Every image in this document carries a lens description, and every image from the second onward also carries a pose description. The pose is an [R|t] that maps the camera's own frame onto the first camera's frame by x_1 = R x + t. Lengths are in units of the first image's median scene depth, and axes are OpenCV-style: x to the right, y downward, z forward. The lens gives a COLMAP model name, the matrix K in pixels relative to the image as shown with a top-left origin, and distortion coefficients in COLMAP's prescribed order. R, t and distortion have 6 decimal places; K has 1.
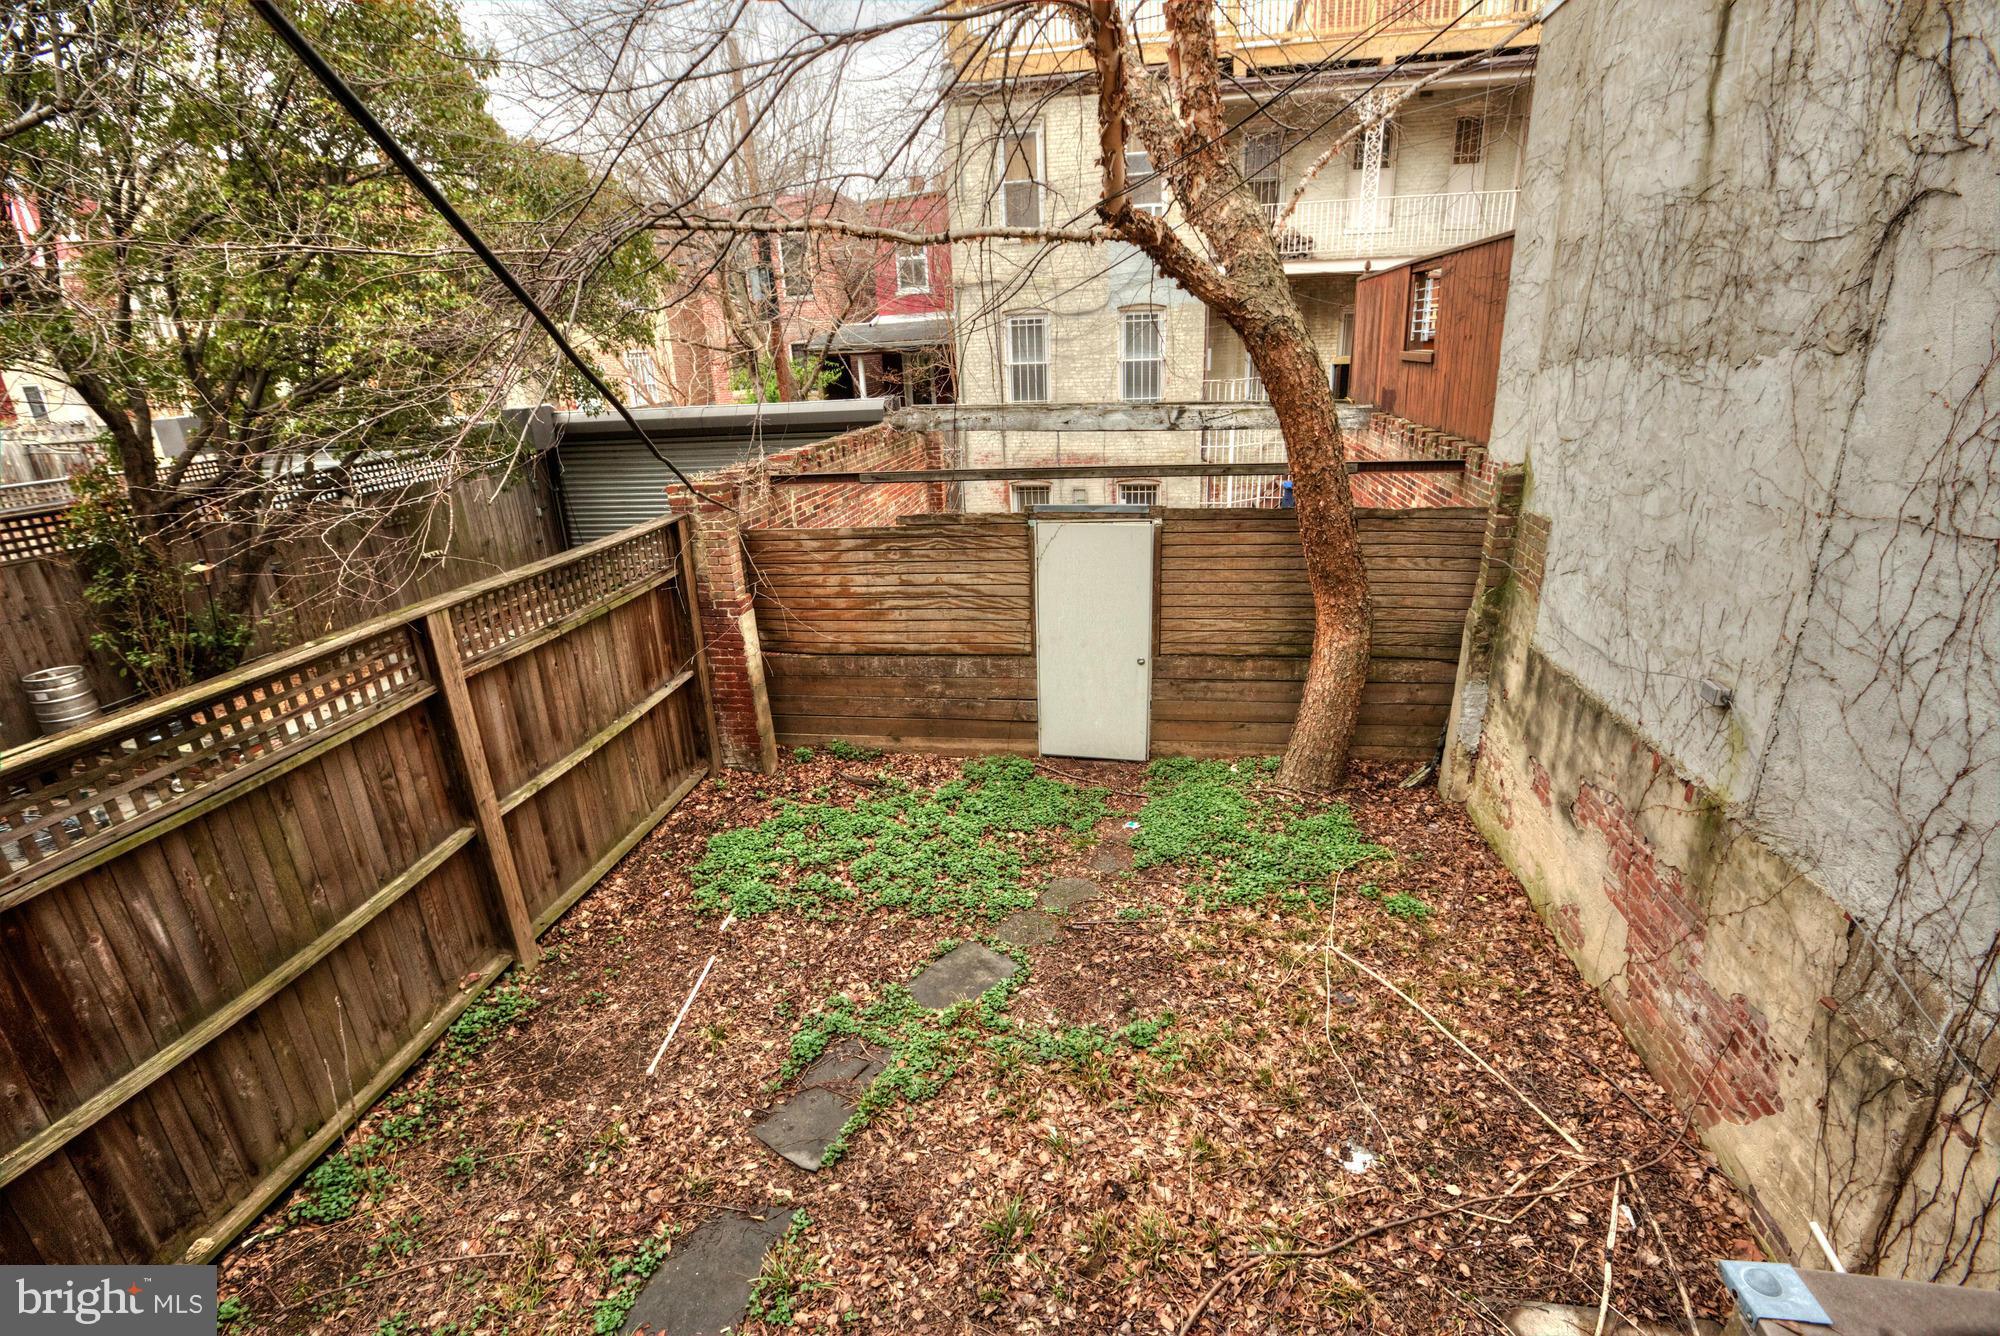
lens RADIAL K [[881.3, 0, 996.5], [0, 881.3, 675.0], [0, 0, 1]] dist [-0.039517, 0.000675]
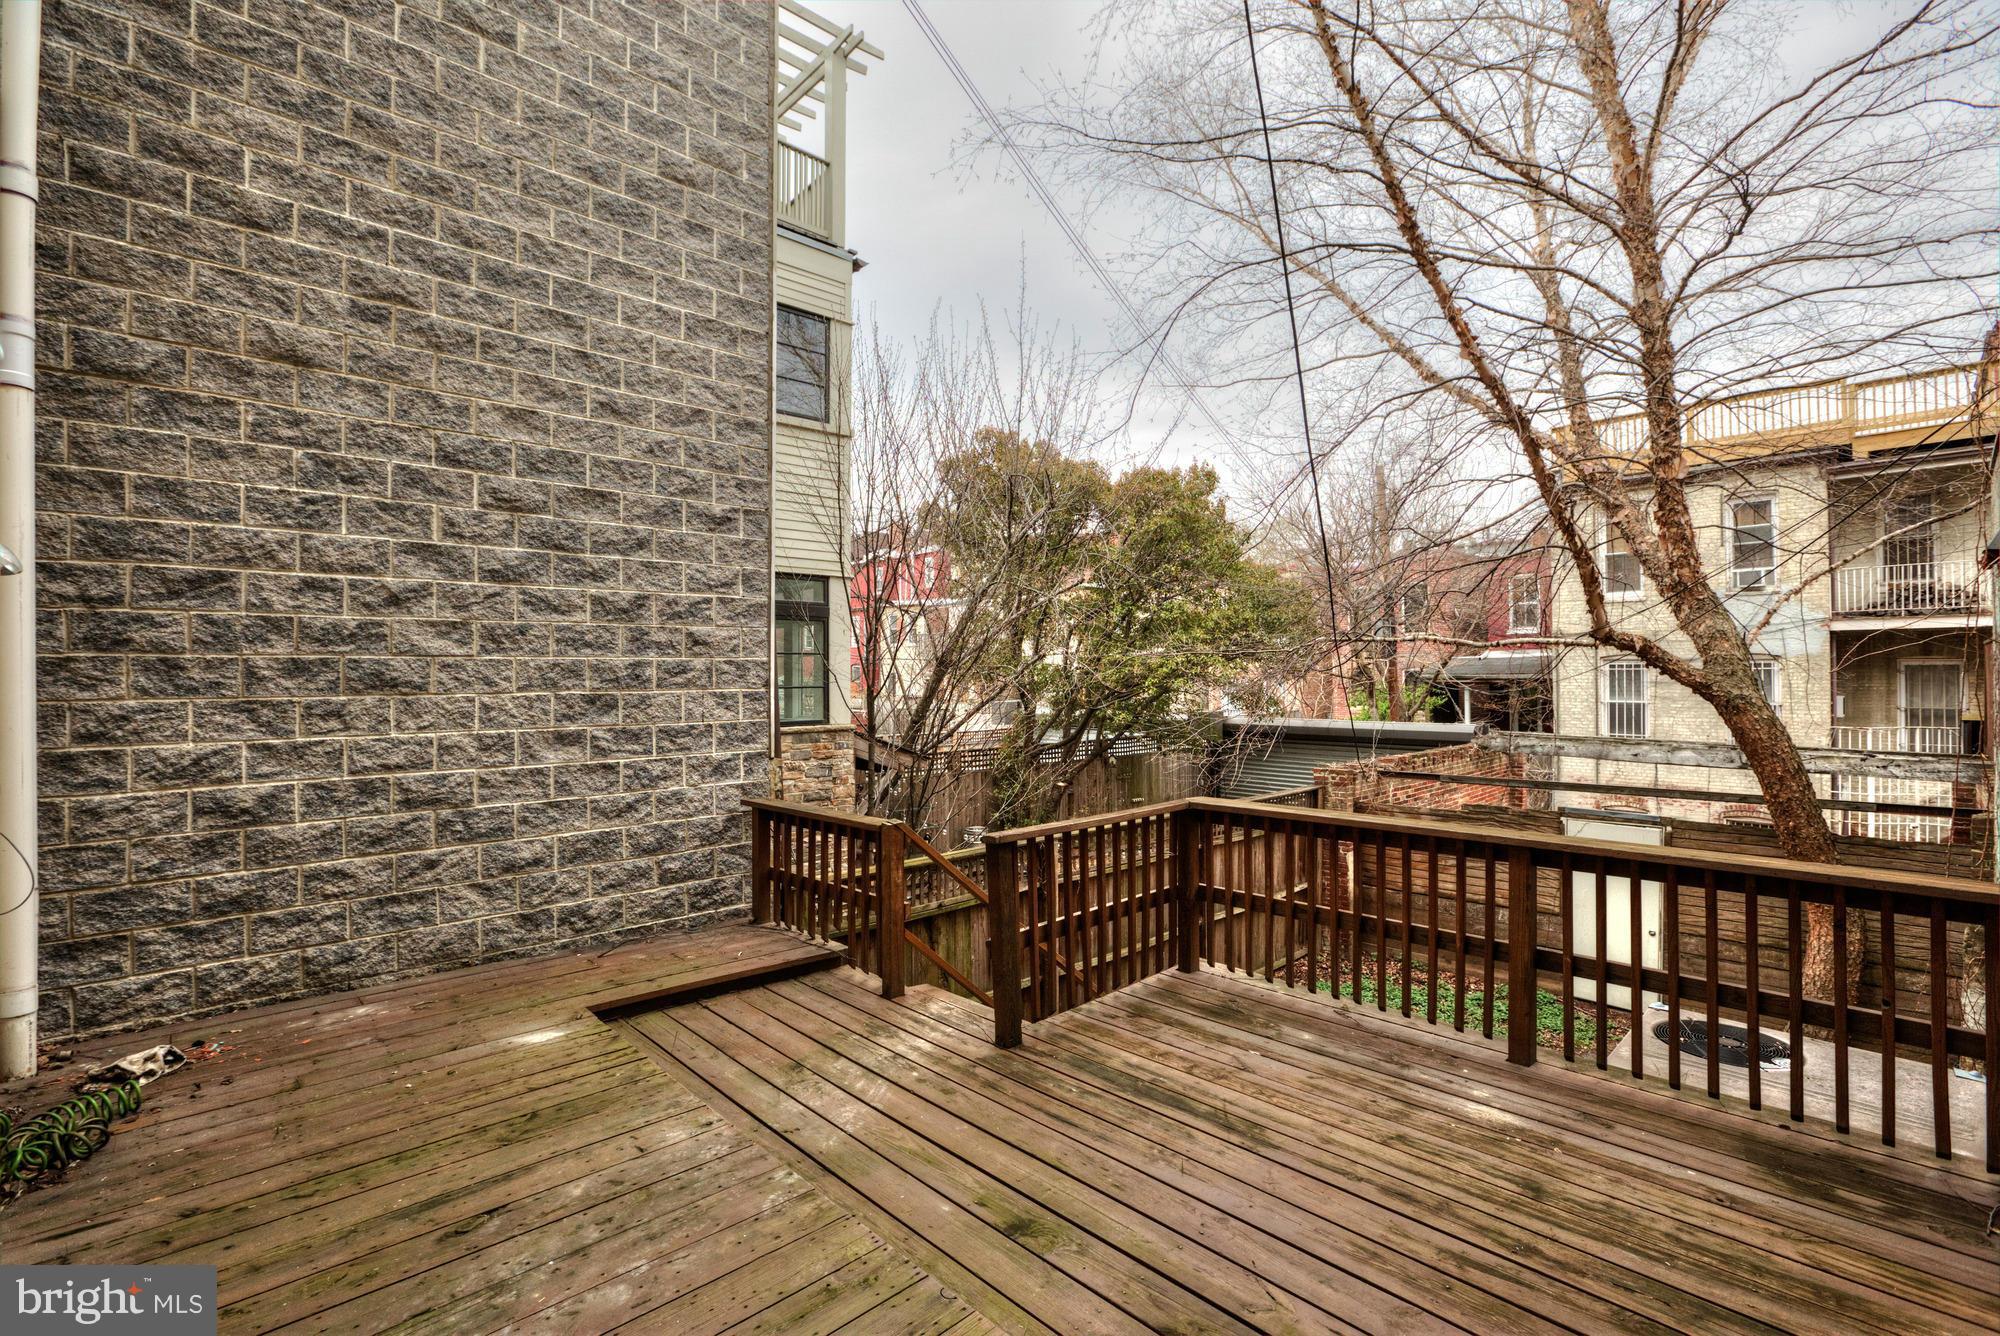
lens RADIAL K [[922.3, 0, 1001.7], [0, 922.3, 650.3], [0, 0, 1]] dist [-0.054320, 0.024985]
pose [[0.805070, 0.022998, -0.592734, 0.098135], [-0.233581, 0.930805, -0.281143, 0.114936], [0.545254, 0.364791, 0.754736, -0.407619]]
